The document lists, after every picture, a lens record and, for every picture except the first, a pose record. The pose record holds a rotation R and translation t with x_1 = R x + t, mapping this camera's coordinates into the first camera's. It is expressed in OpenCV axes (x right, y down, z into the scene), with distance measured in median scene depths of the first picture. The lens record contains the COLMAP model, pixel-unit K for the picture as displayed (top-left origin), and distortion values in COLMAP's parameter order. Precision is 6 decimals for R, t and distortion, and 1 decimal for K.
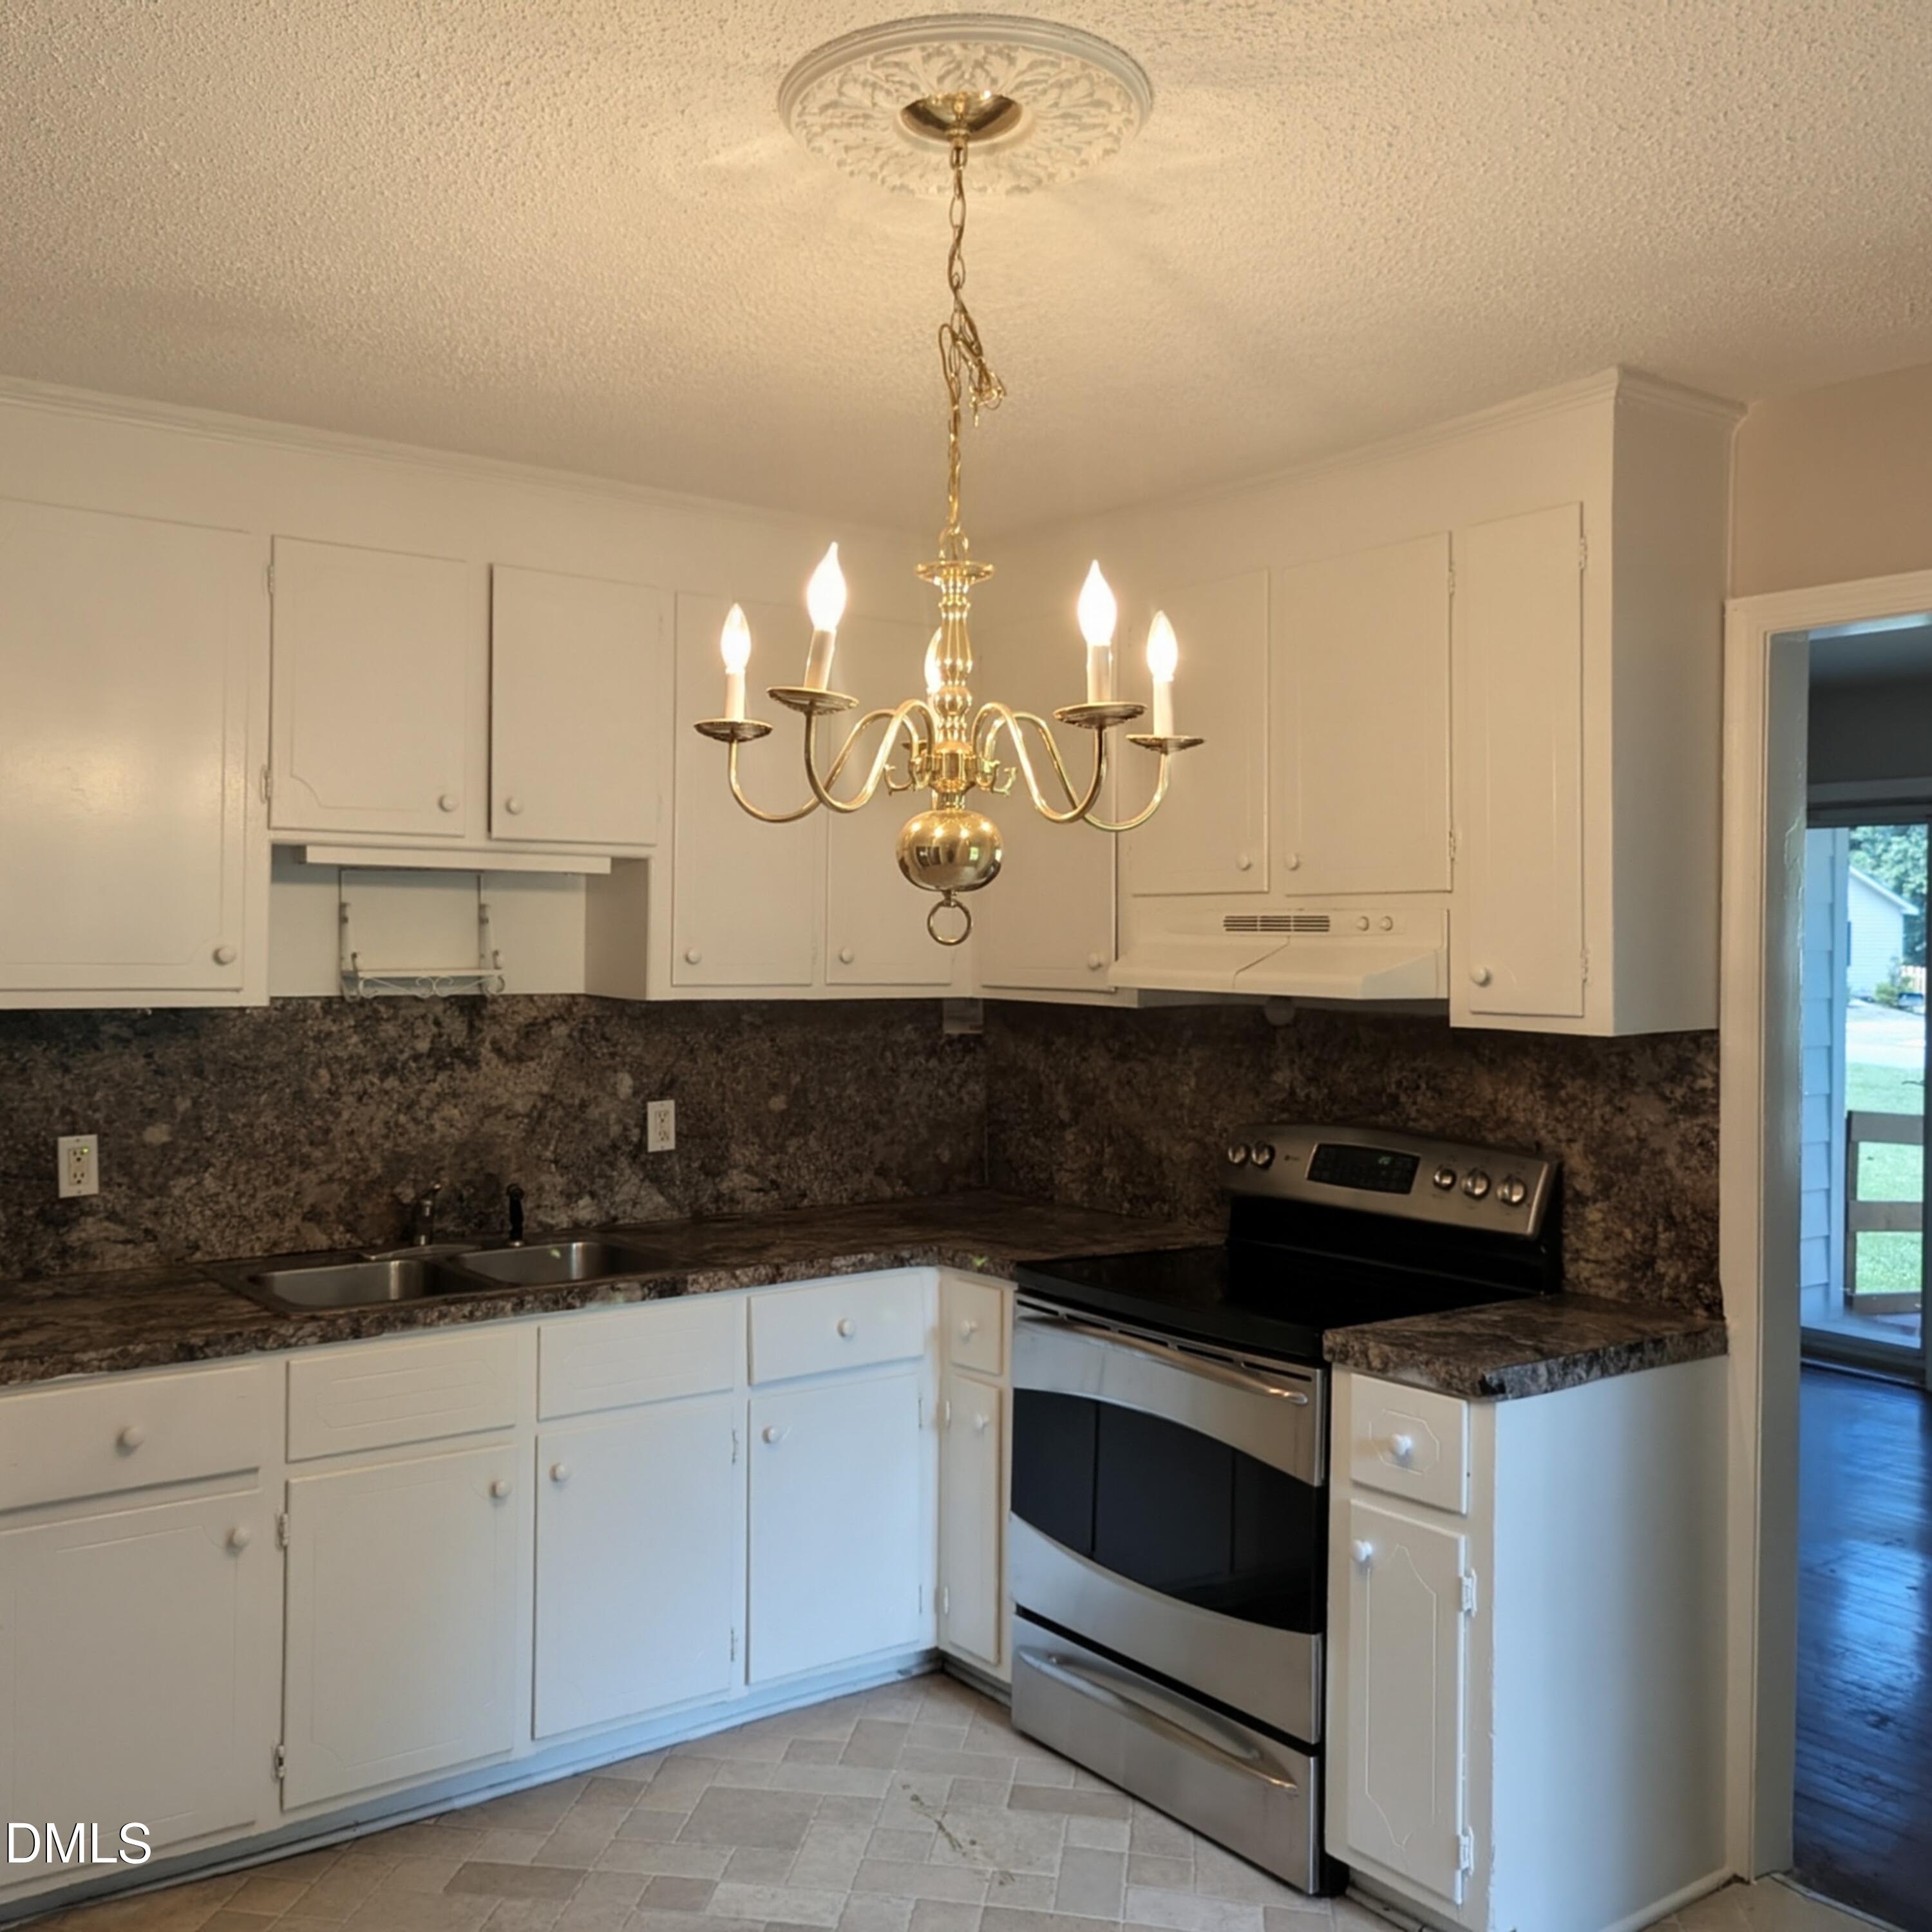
lens RADIAL K [[1841.7, 0, 838.1], [0, 1841.7, 917.9], [0, 0, 1]] dist [0.022971, 0.000000]
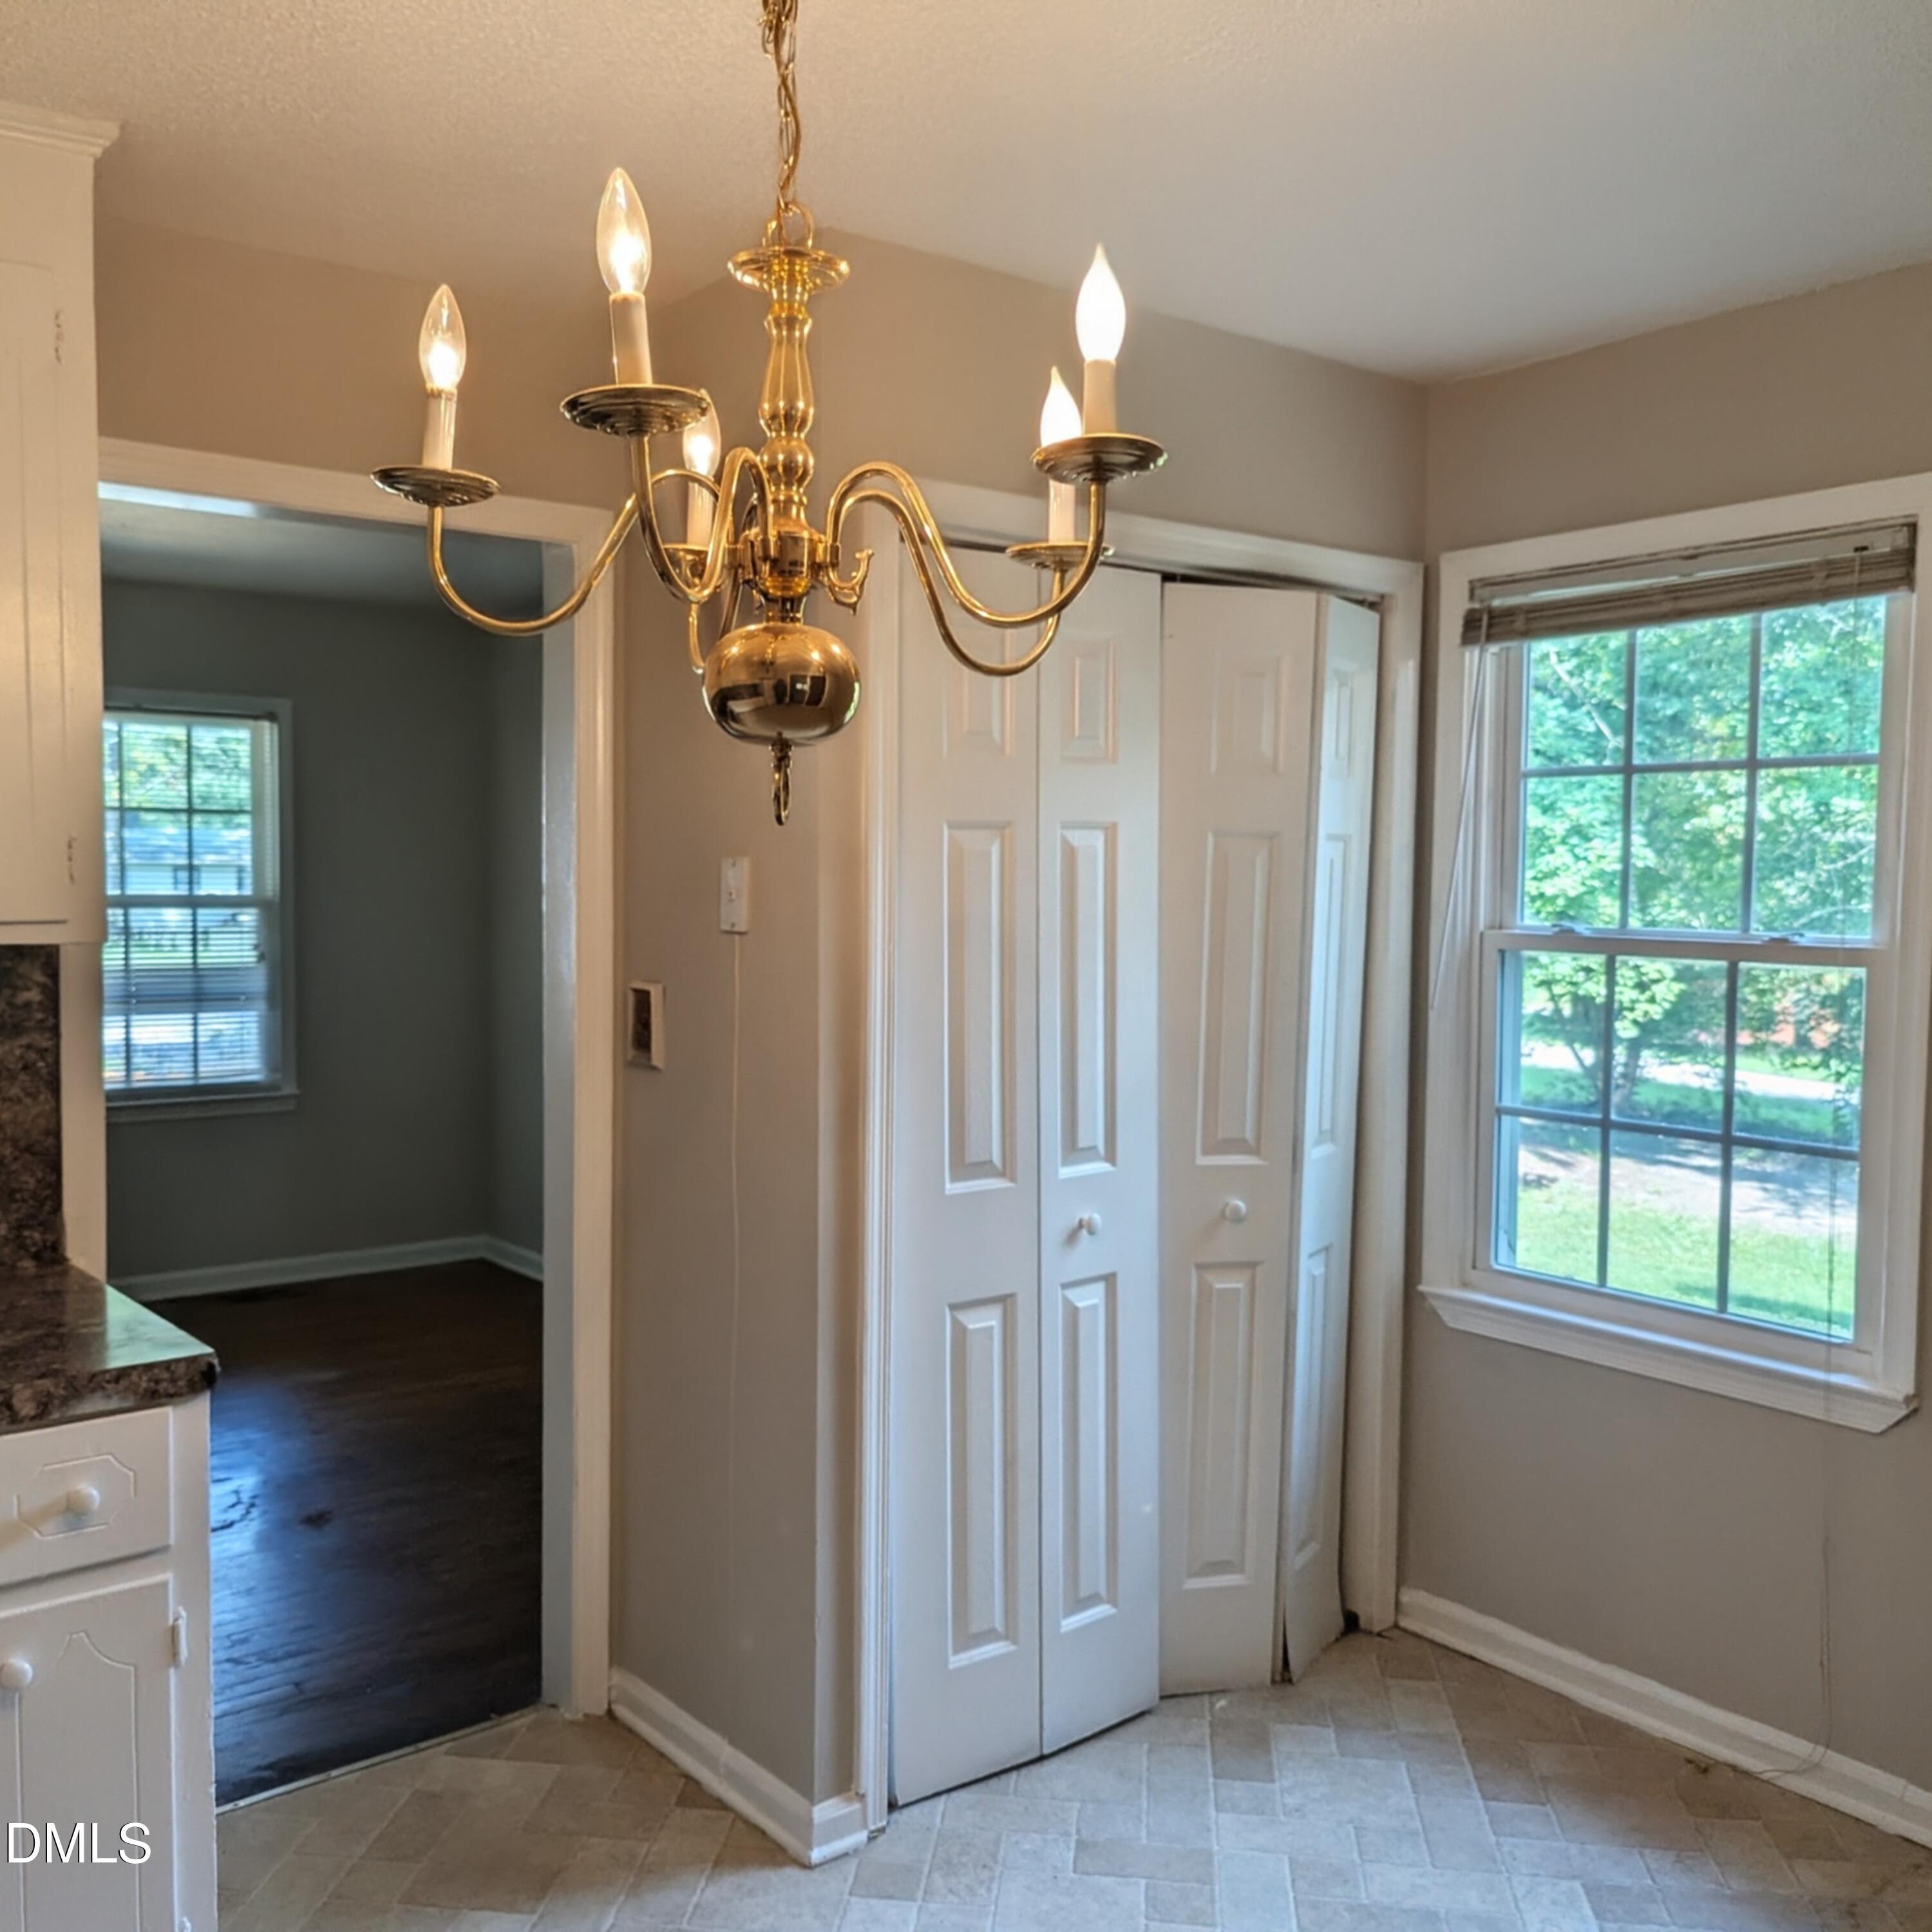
lens RADIAL K [[1841.7, 0, 943.5], [0, 1841.7, 969.5], [0, 0, 1]] dist [0.022971, 0.000000]
pose [[-0.068170, -0.065550, 0.995518, -0.334067], [-0.015257, 0.997791, 0.064655, 0.012834], [-0.997557, -0.010781, -0.069020, 0.524630]]
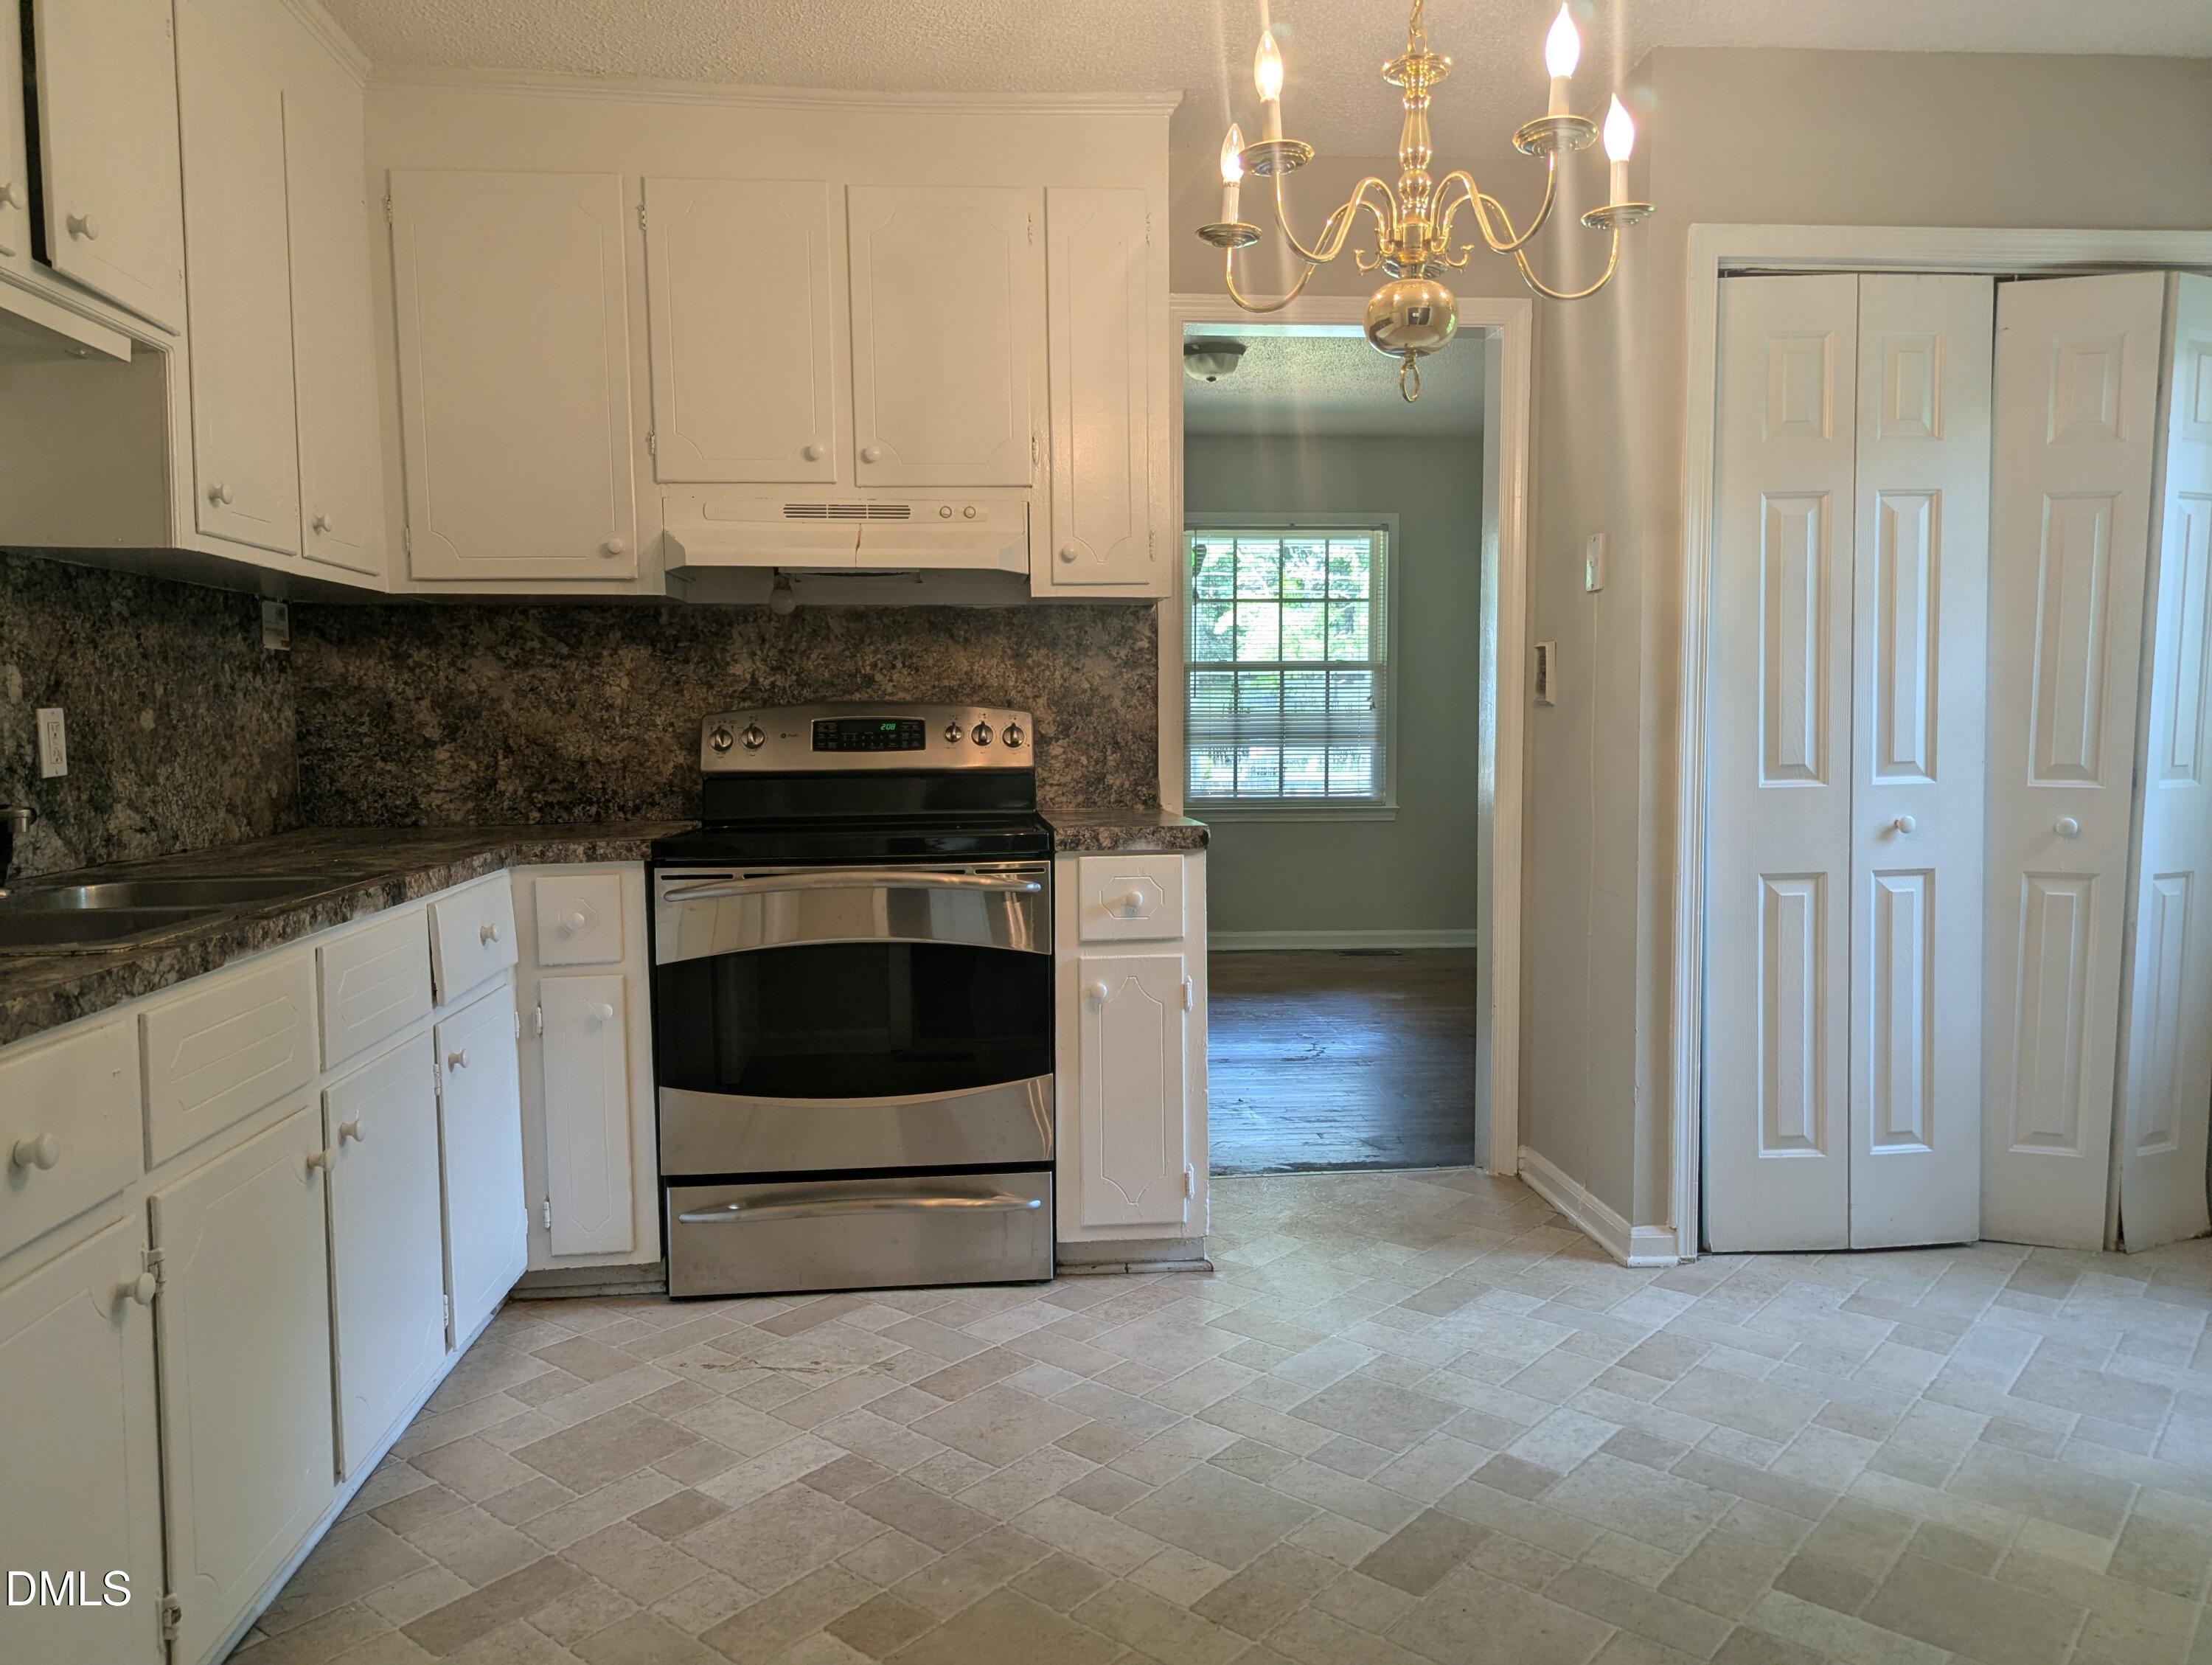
lens RADIAL K [[1588.8, 0, 1116.3], [0, 1588.8, 818.6], [0, 0, 1]] dist [0.062833, -0.050866]
pose [[0.483519, -0.069714, 0.872553, -0.494544], [0.007415, 0.997114, 0.075557, 0.106950], [-0.875302, -0.030064, 0.482641, 0.353710]]
